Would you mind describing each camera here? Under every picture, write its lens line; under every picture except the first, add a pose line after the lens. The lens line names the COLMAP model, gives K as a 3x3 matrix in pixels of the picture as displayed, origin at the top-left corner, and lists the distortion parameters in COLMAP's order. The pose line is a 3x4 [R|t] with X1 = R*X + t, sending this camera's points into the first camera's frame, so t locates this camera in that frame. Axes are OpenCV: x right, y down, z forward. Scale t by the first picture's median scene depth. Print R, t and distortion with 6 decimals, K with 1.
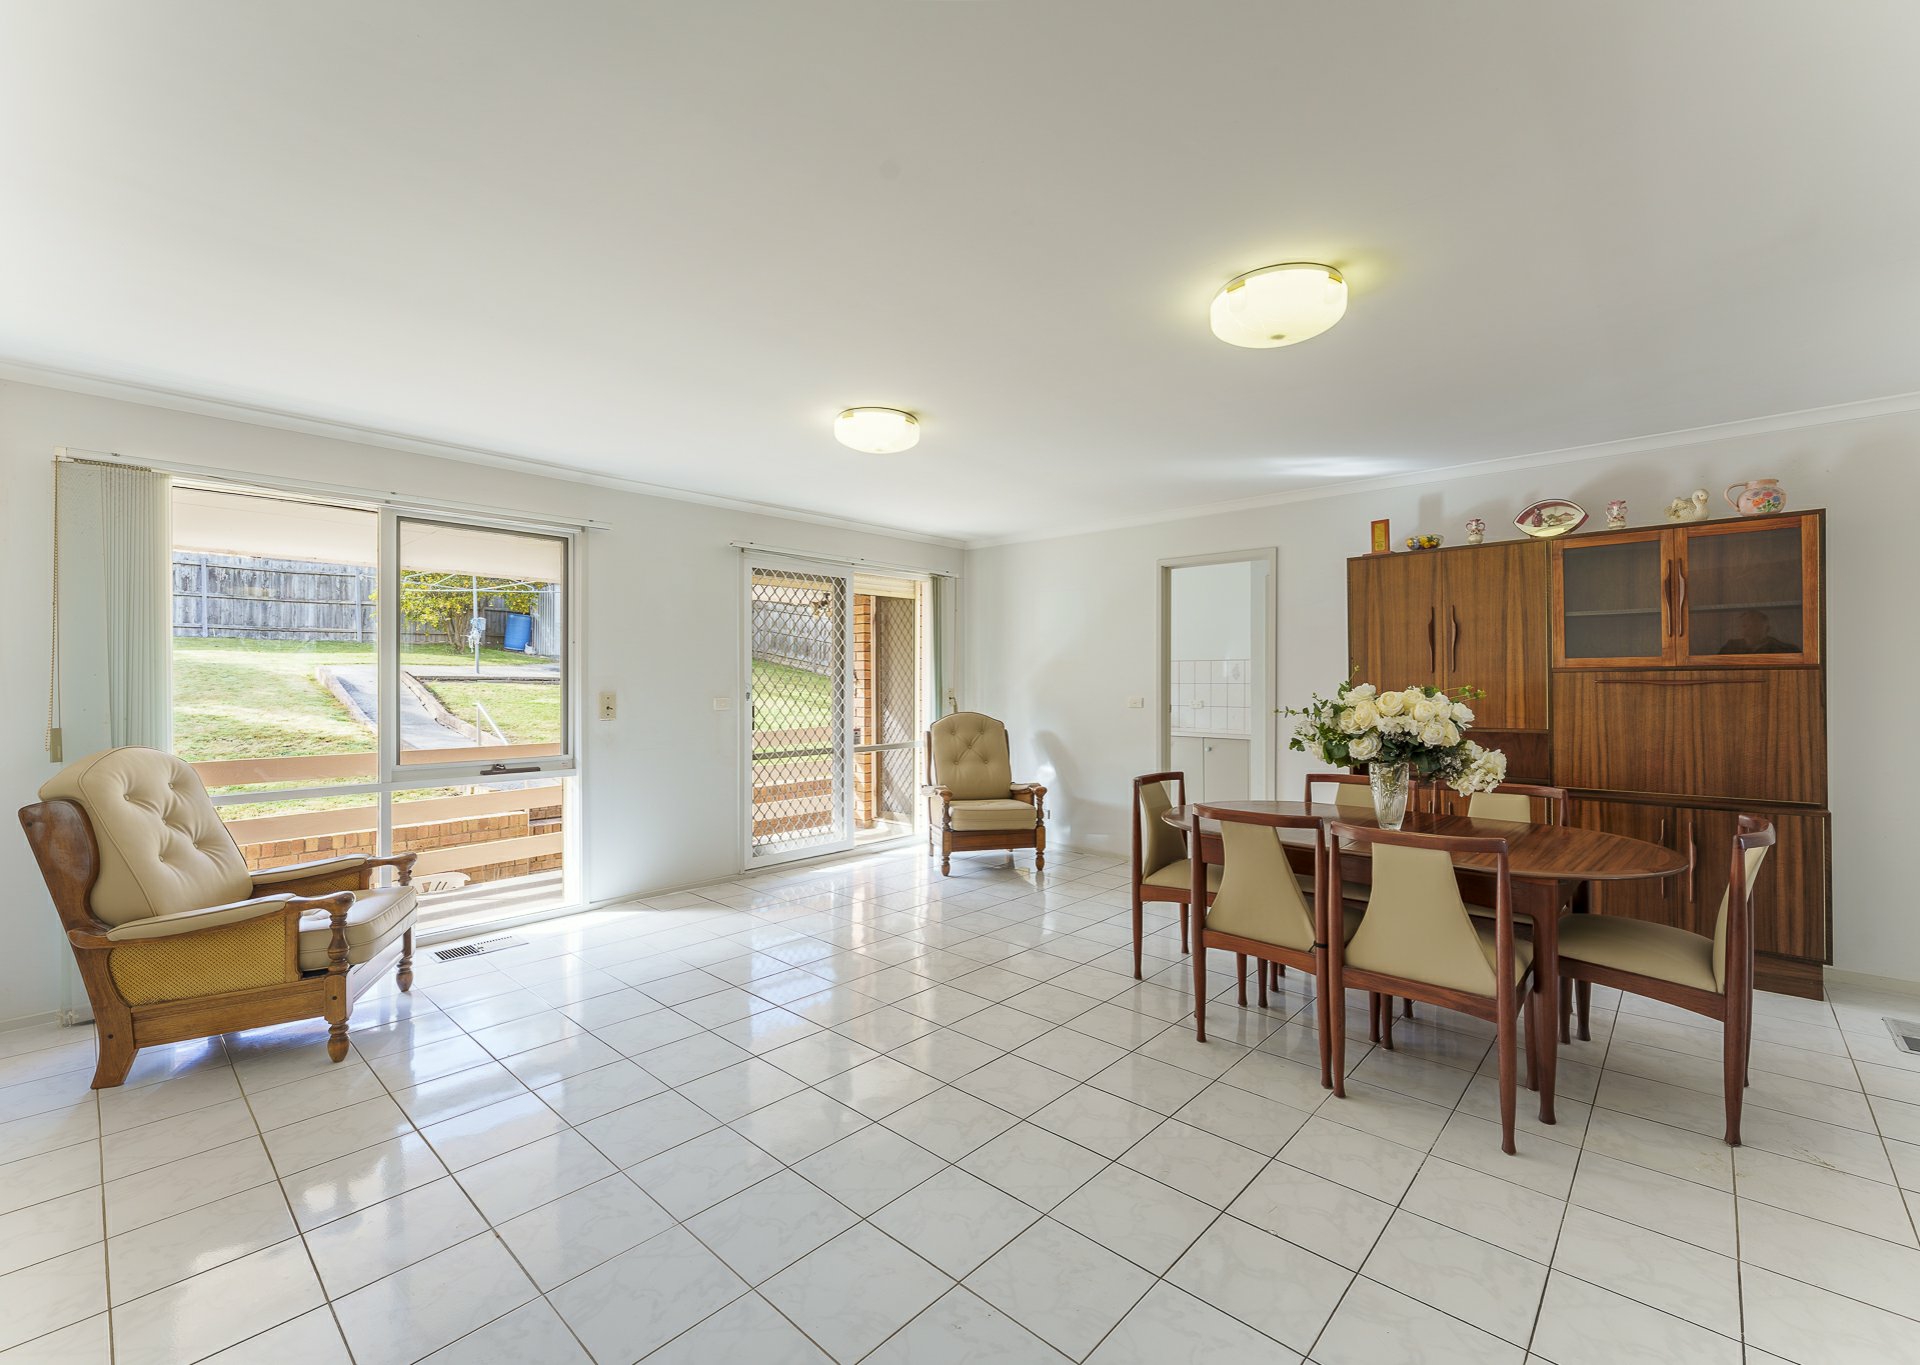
lens RADIAL K [[822.9, 0, 961.3], [0, 822.9, 682.8], [0, 0, 1]] dist [0.000909, 0.000036]
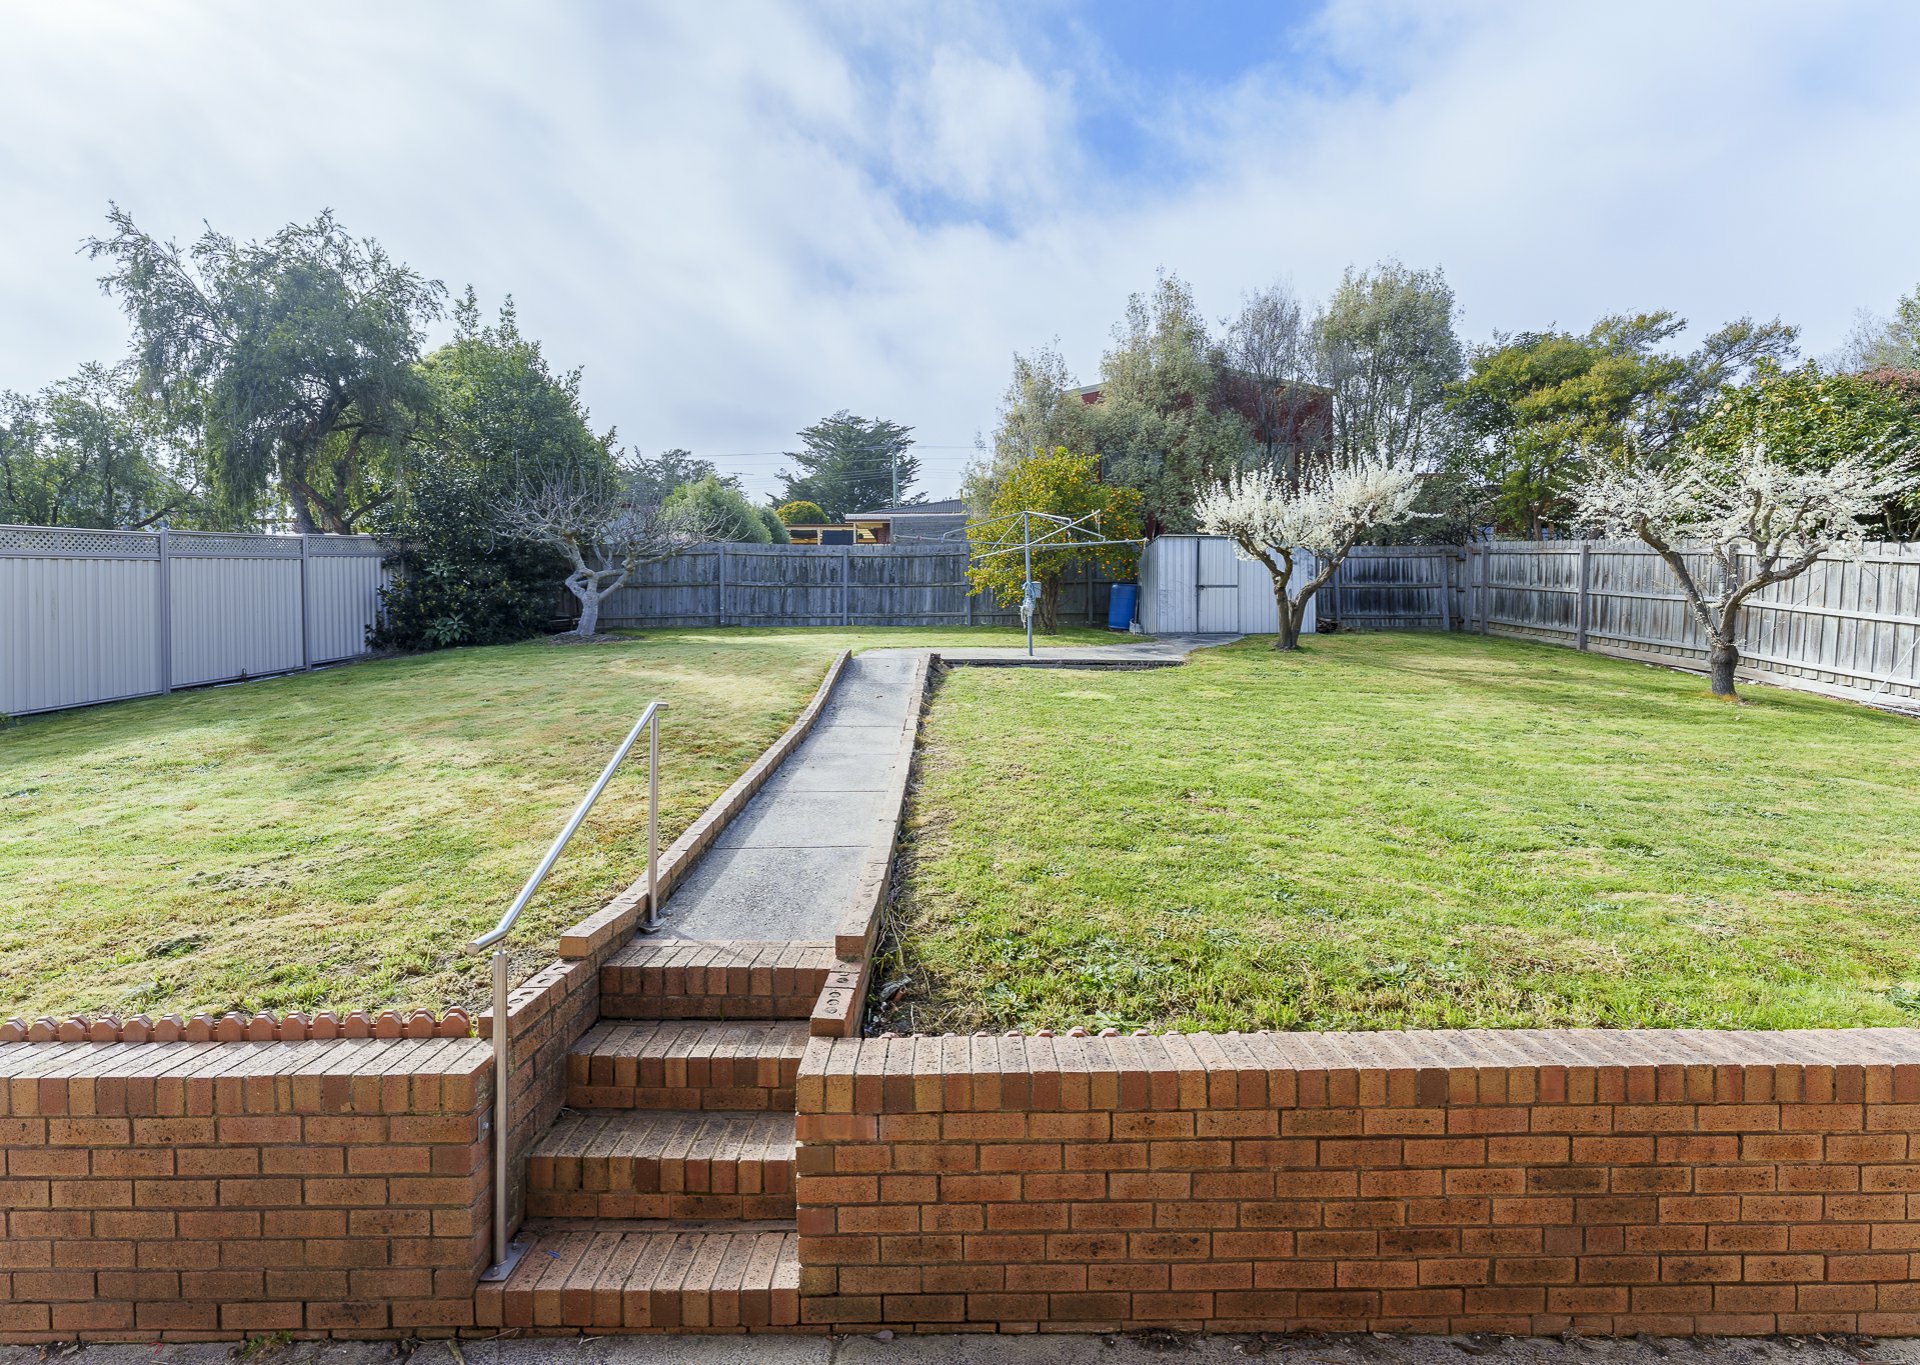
lens RADIAL K [[822.9, 0, 965.5], [0, 822.9, 681.5], [0, 0, 1]] dist [0.000909, 0.000036]
pose [[0.688086, 0.003840, -0.725619, -0.076609], [0.002901, 0.999963, 0.008043, 0.004609], [0.725623, -0.007639, 0.688050, 0.391216]]
